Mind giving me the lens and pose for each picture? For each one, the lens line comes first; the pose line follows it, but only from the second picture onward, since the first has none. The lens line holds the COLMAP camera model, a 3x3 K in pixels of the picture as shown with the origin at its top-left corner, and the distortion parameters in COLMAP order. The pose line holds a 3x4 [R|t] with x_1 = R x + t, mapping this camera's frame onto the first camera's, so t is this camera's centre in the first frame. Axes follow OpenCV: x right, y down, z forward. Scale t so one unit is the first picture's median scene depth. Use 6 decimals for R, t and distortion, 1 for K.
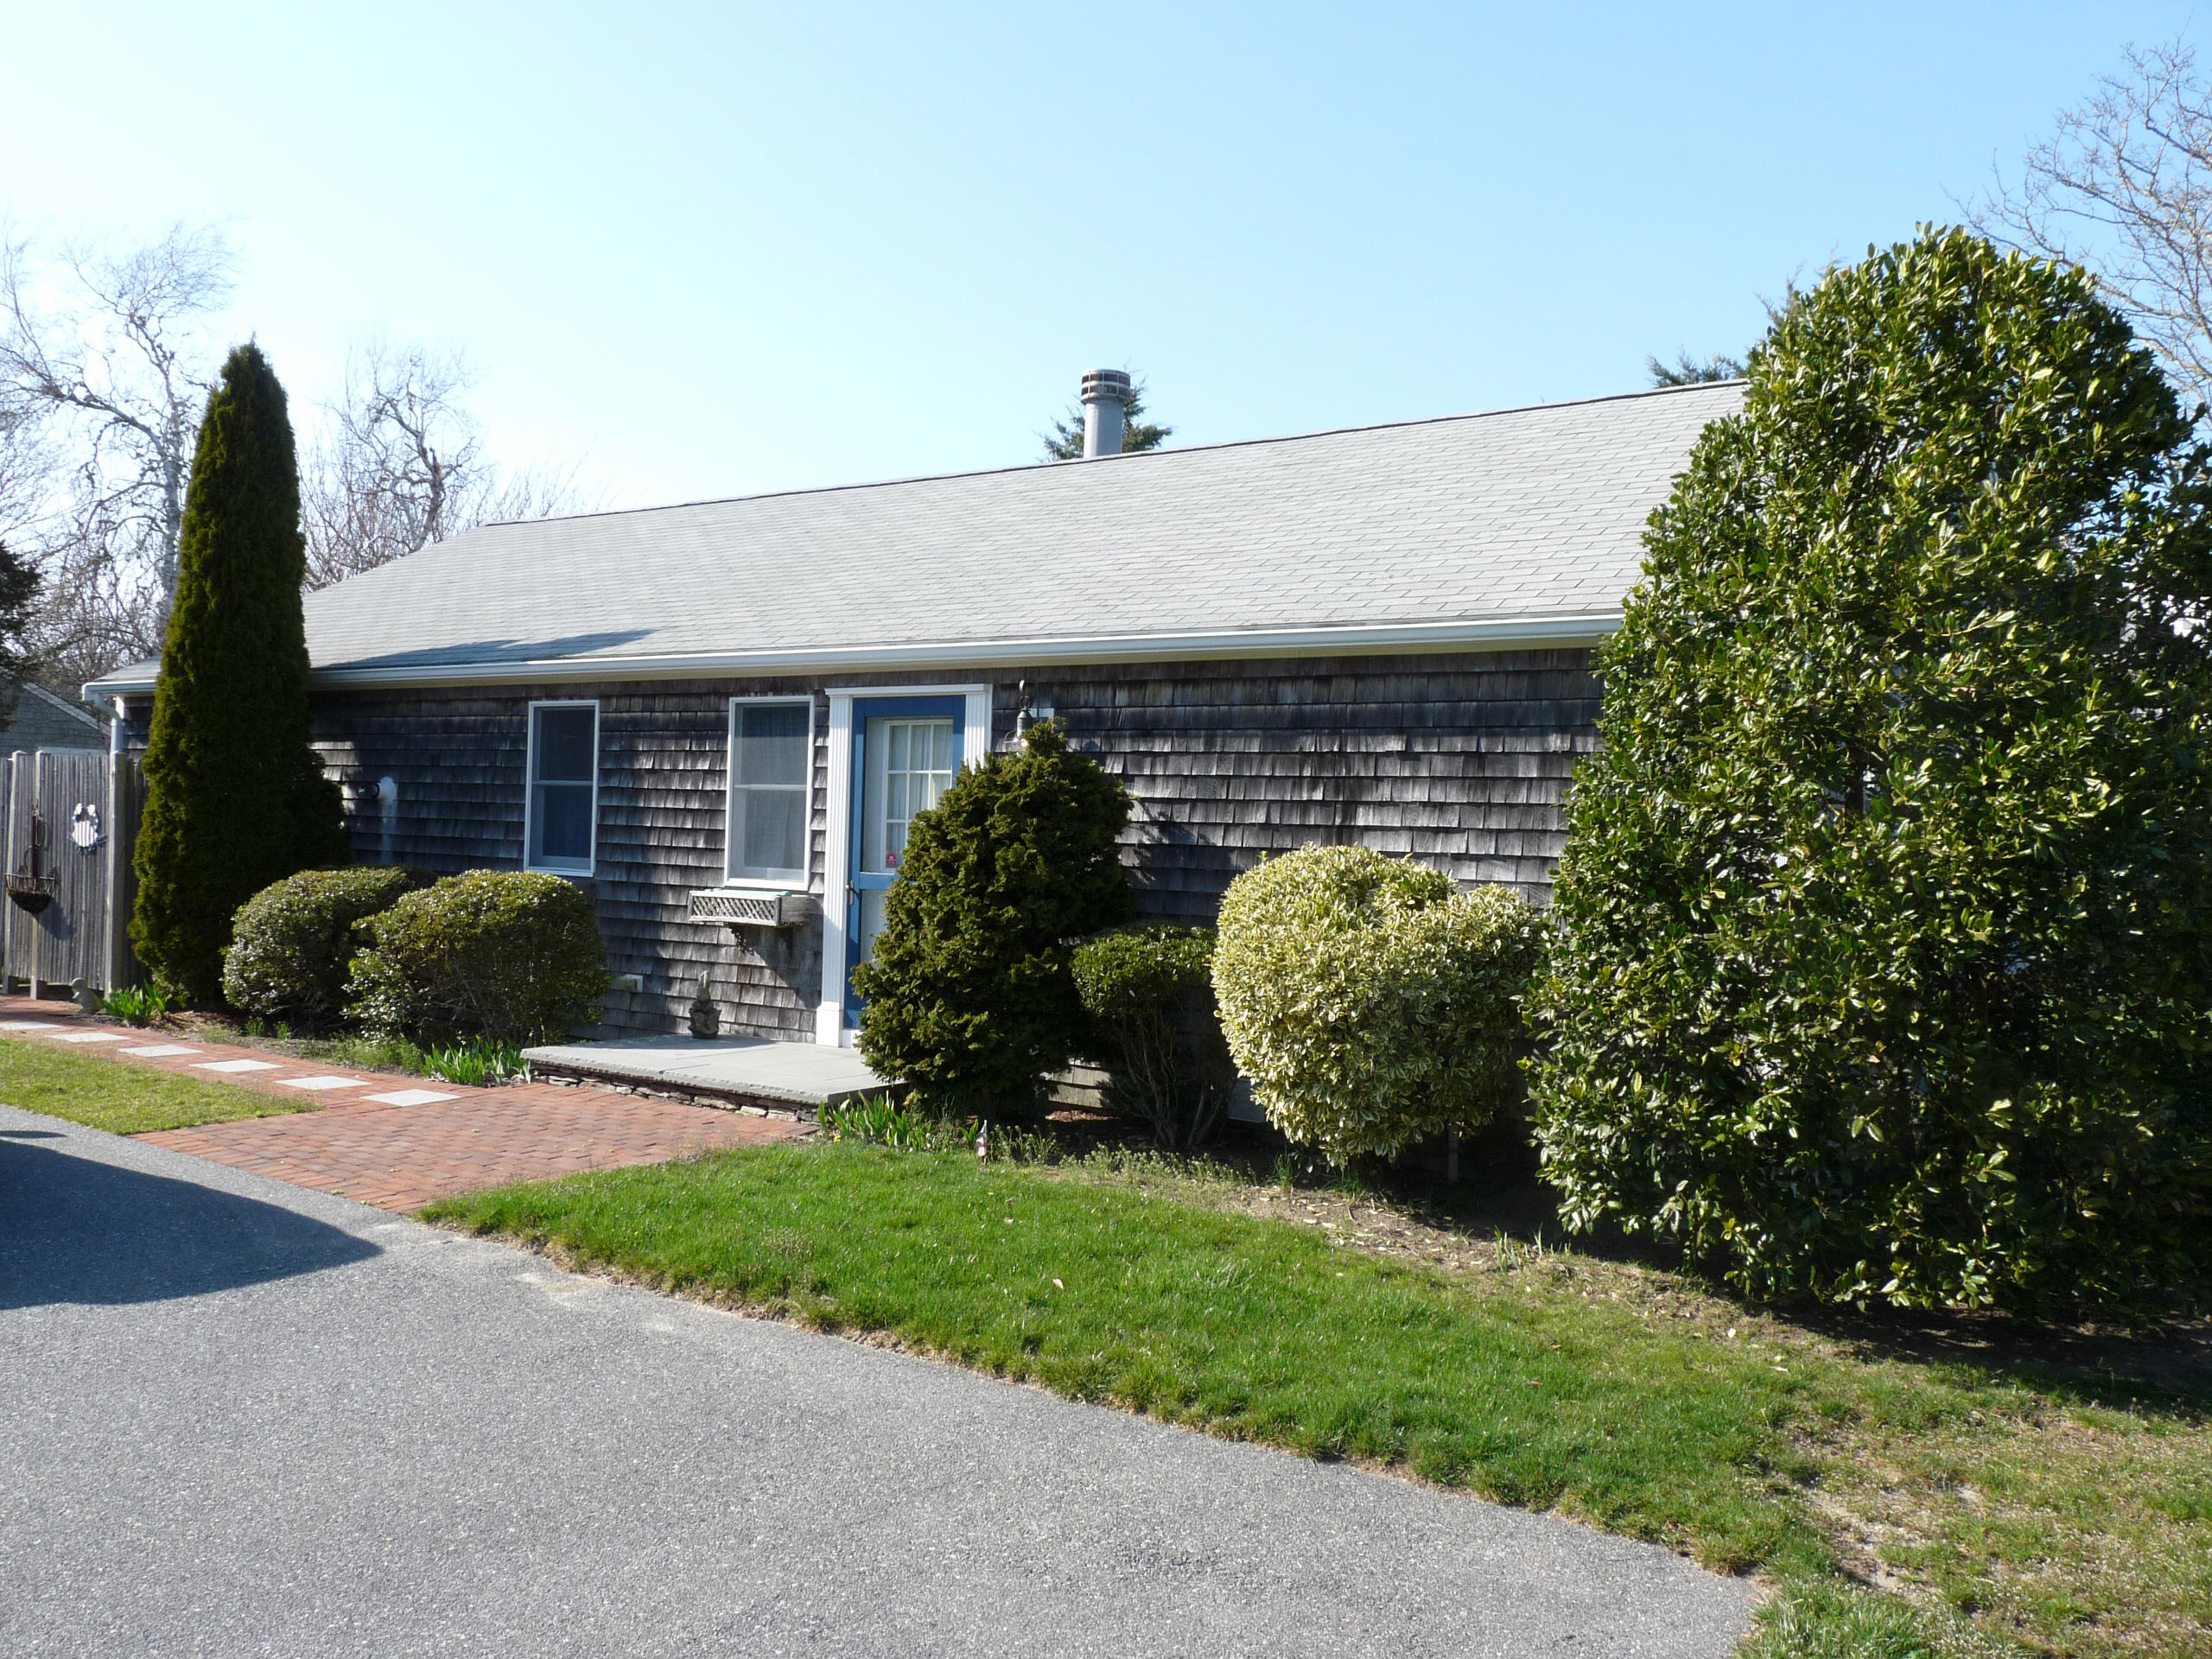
lens RADIAL K [[1779.8, 0, 1111.2], [0, 1779.8, 831.1], [0, 0, 1]] dist [-0.006196, -0.022707]
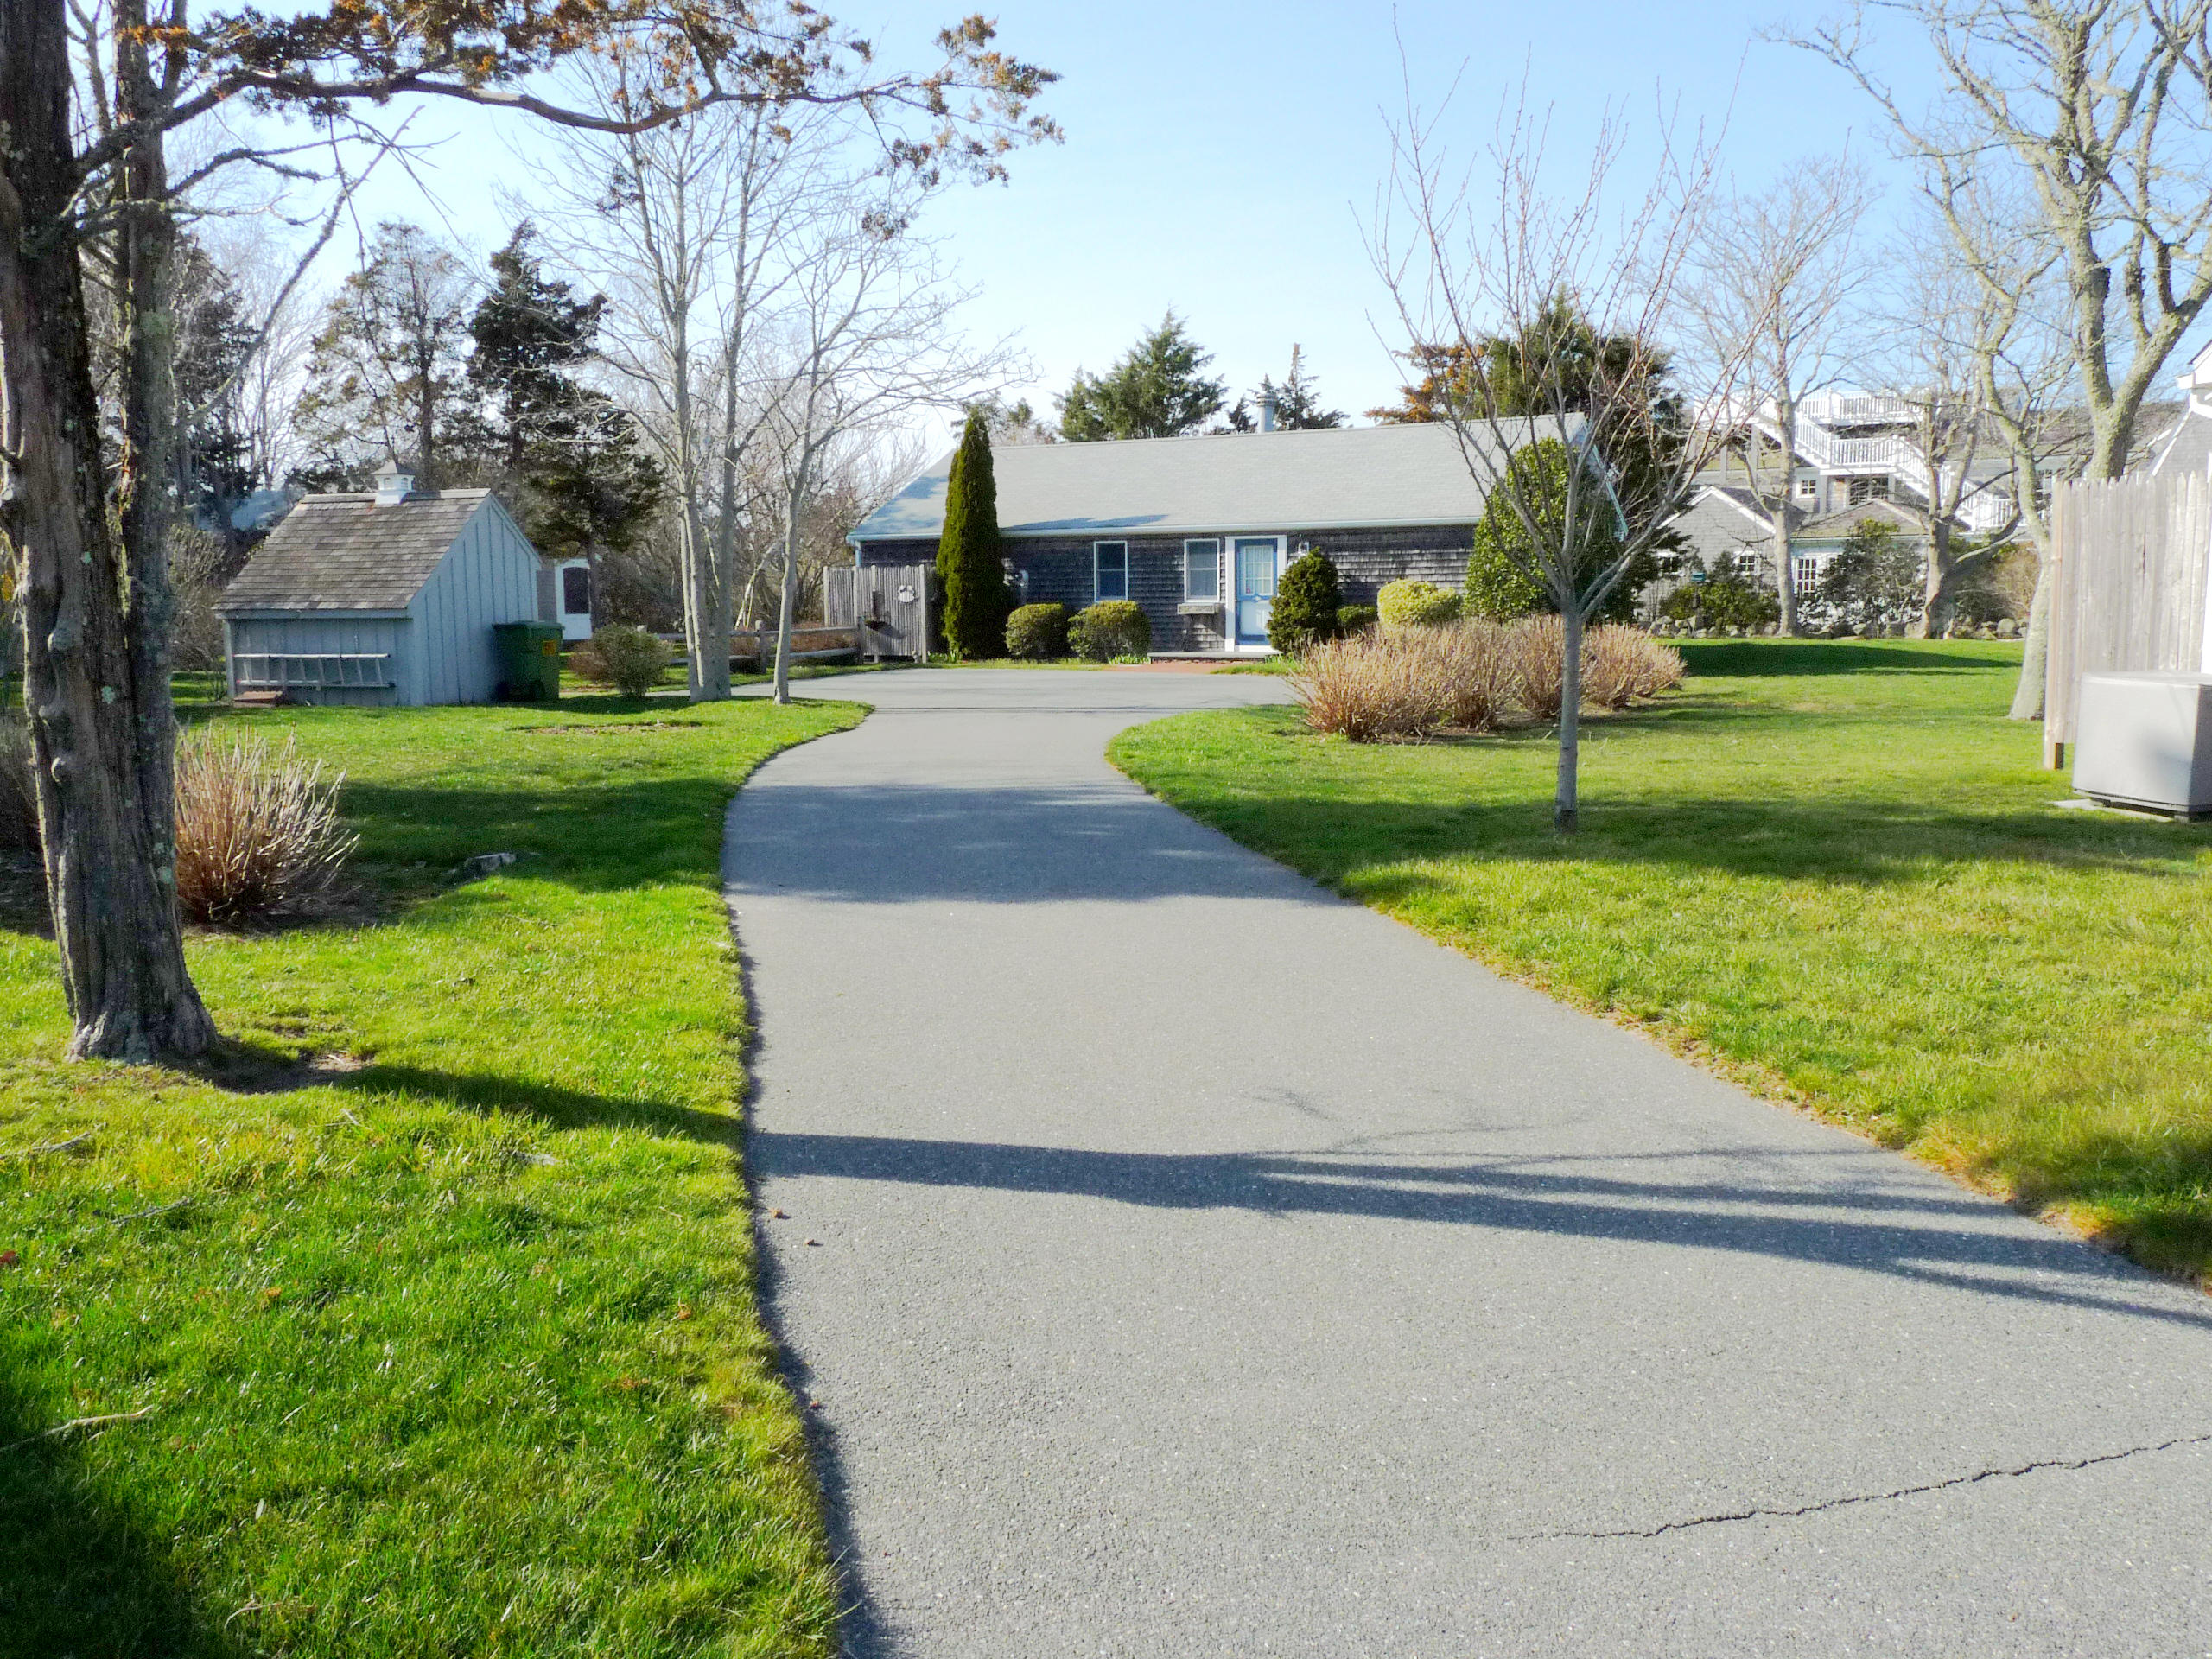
lens RADIAL K [[1779.8, 0, 1100.9], [0, 1779.8, 828.9], [0, 0, 1]] dist [-0.006196, -0.022707]
pose [[0.994211, -0.057146, 0.090986, -0.655949], [0.044023, 0.989142, 0.140217, -0.019207], [-0.098011, -0.135400, 0.985931, -2.027046]]
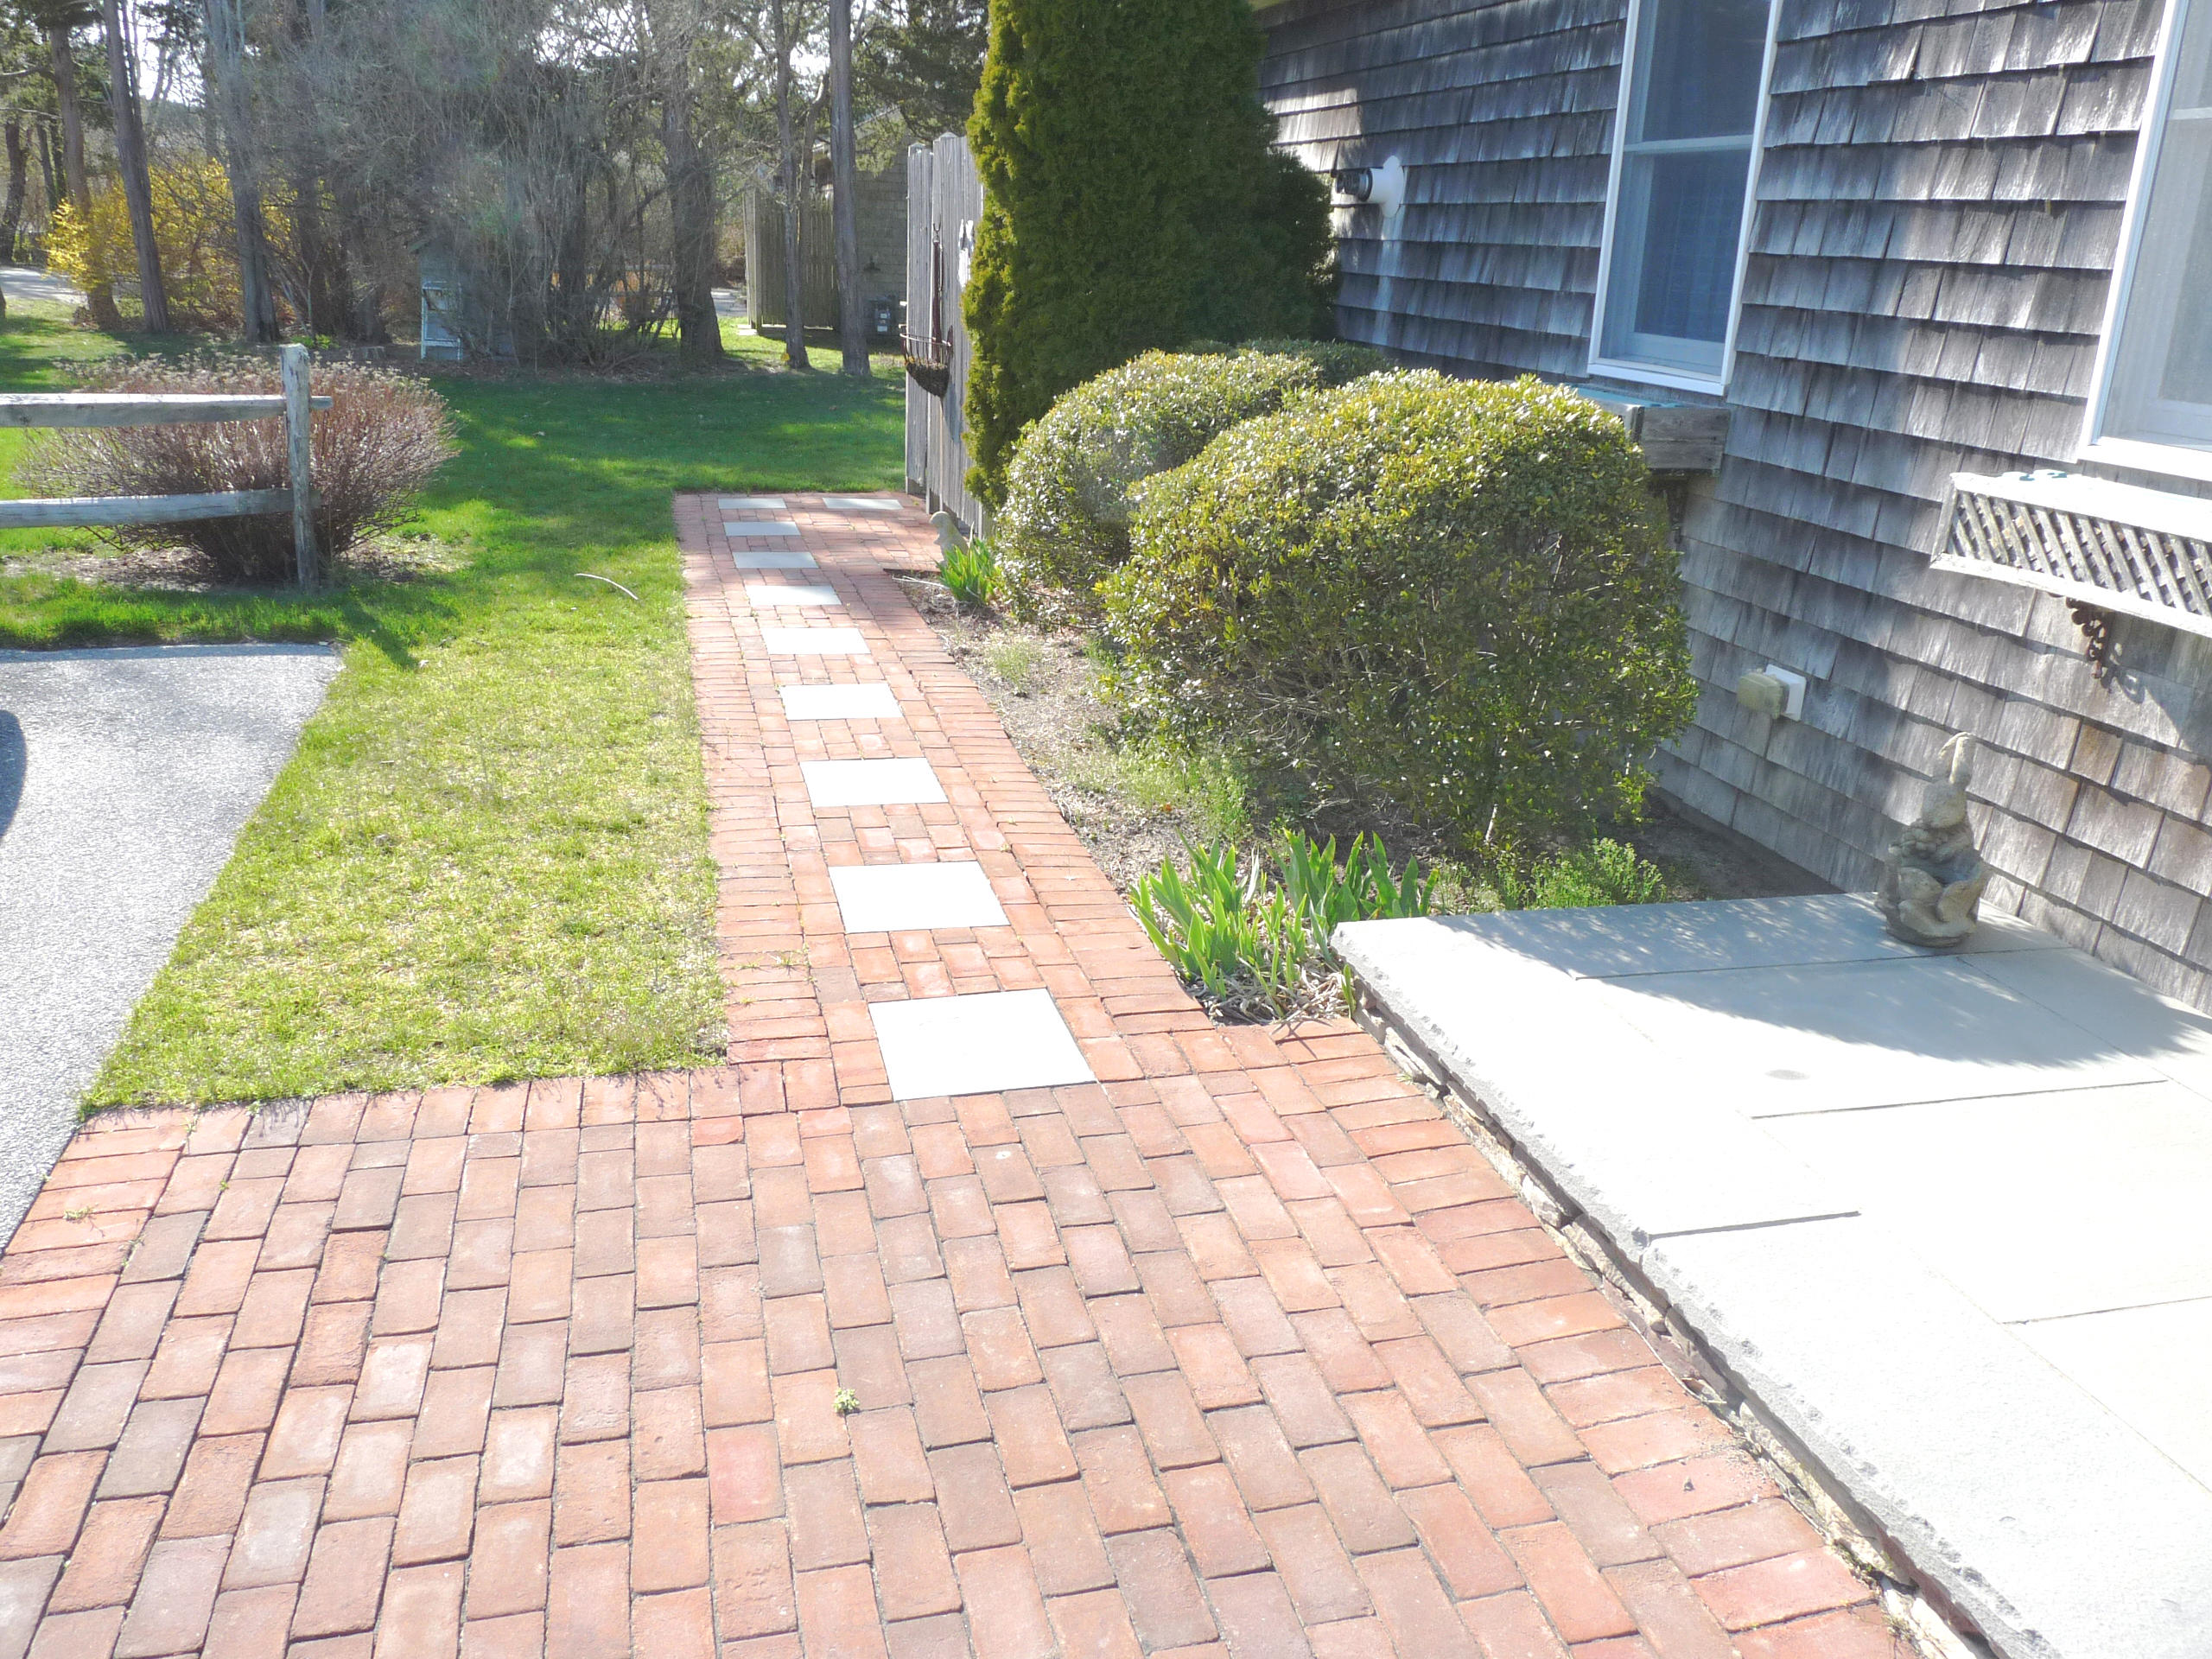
lens RADIAL K [[1779.8, 0, 1105.8], [0, 1779.8, 835.2], [0, 0, 1]] dist [-0.006196, -0.022707]
pose [[0.742273, 0.208616, -0.636797, -0.133637], [-0.010486, 0.953804, 0.300246, 0.002562], [0.670016, -0.216186, 0.710170, 0.656468]]
